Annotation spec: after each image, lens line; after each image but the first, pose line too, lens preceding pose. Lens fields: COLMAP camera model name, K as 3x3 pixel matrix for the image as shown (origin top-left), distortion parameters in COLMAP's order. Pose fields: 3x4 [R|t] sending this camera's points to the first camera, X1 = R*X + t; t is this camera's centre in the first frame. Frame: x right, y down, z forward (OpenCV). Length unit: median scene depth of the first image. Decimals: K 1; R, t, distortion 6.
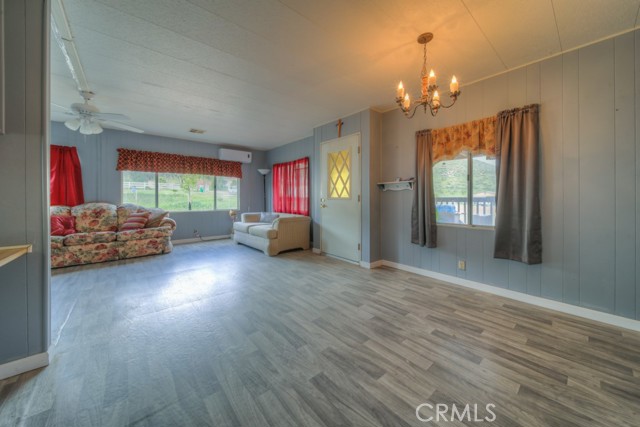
lens RADIAL K [[231.4, 0, 320.3], [0, 231.4, 196.1], [0, 0, 1]] dist [-0.000991, -0.000191]
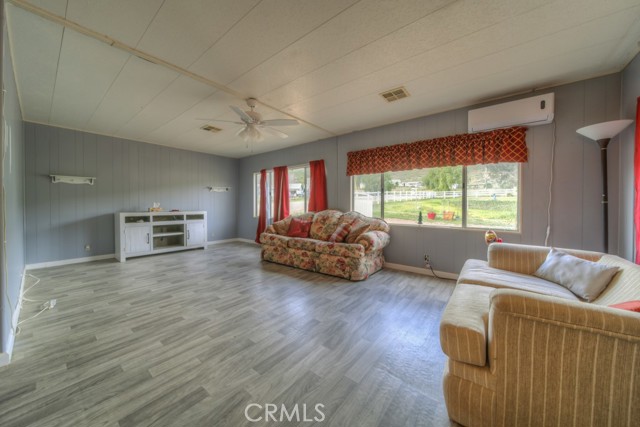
lens RADIAL K [[228.2, 0, 318.3], [0, 228.2, 209.0], [0, 0, 1]] dist [-0.001393, -0.000100]
pose [[0.194341, 0.021885, -0.980690, 0.018691], [0.002369, 0.999738, 0.022779, 0.002269], [0.980931, -0.006750, 0.194238, 0.781099]]
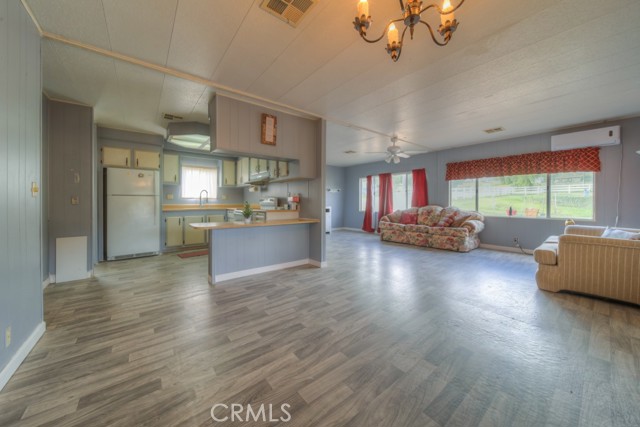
lens RADIAL K [[227.0, 0, 321.9], [0, 227.0, 205.6], [0, 0, 1]] dist [-0.001841, -0.000218]
pose [[-0.029003, 0.017958, -0.999418, 0.453835], [0.005453, 0.999827, 0.017807, 0.001709], [0.999564, -0.004933, -0.029096, 0.381769]]
